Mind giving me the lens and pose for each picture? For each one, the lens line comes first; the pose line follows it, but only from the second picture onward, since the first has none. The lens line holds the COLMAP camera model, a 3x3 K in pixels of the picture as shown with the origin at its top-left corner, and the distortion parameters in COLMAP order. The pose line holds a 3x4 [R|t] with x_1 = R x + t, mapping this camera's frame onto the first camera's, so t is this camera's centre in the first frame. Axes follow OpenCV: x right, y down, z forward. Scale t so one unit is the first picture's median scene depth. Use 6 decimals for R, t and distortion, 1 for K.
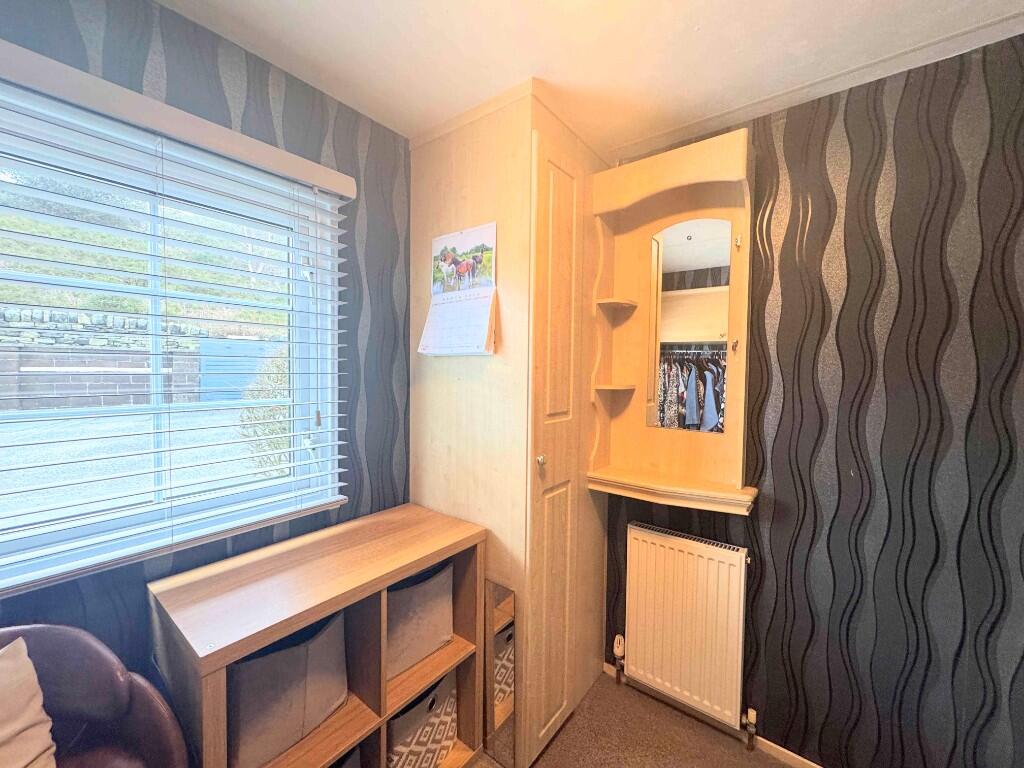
lens RADIAL K [[408.8, 0, 509.3], [0, 408.8, 383.6], [0, 0, 1]] dist [-0.002135, -0.000620]
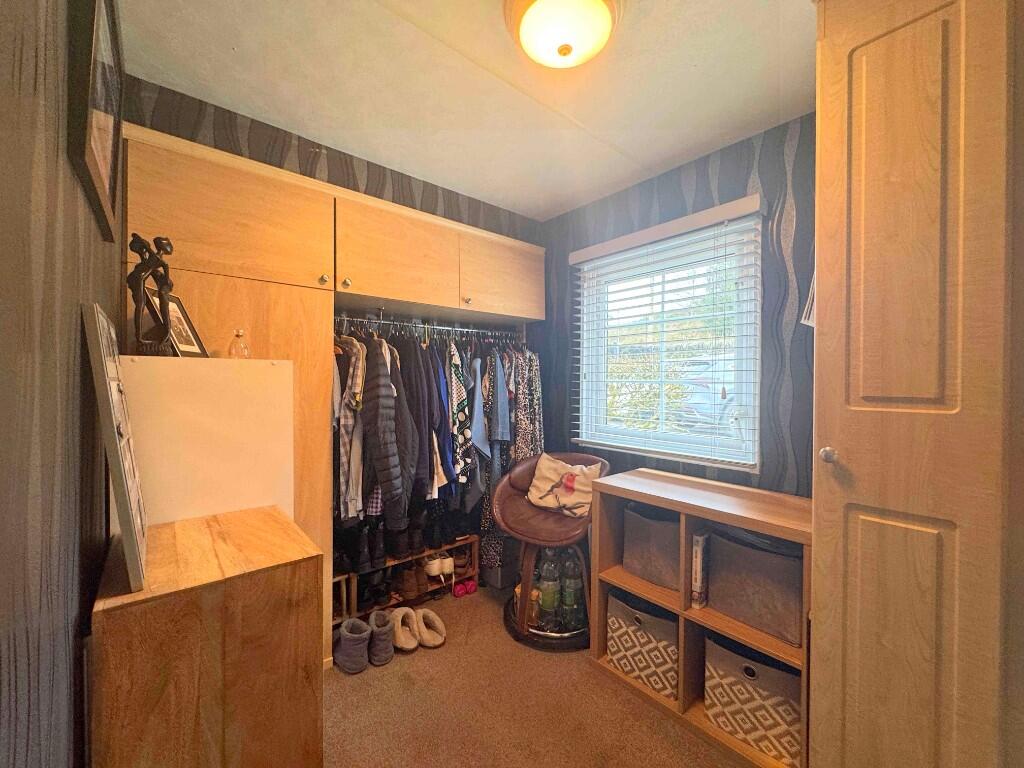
lens RADIAL K [[408.8, 0, 509.3], [0, 408.8, 383.6], [0, 0, 1]] dist [-0.002135, -0.000620]
pose [[-0.211036, -0.015840, -0.977350, 0.904457], [-0.047126, 0.998871, -0.006013, 0.084440], [0.976342, 0.044789, -0.211544, 0.556698]]
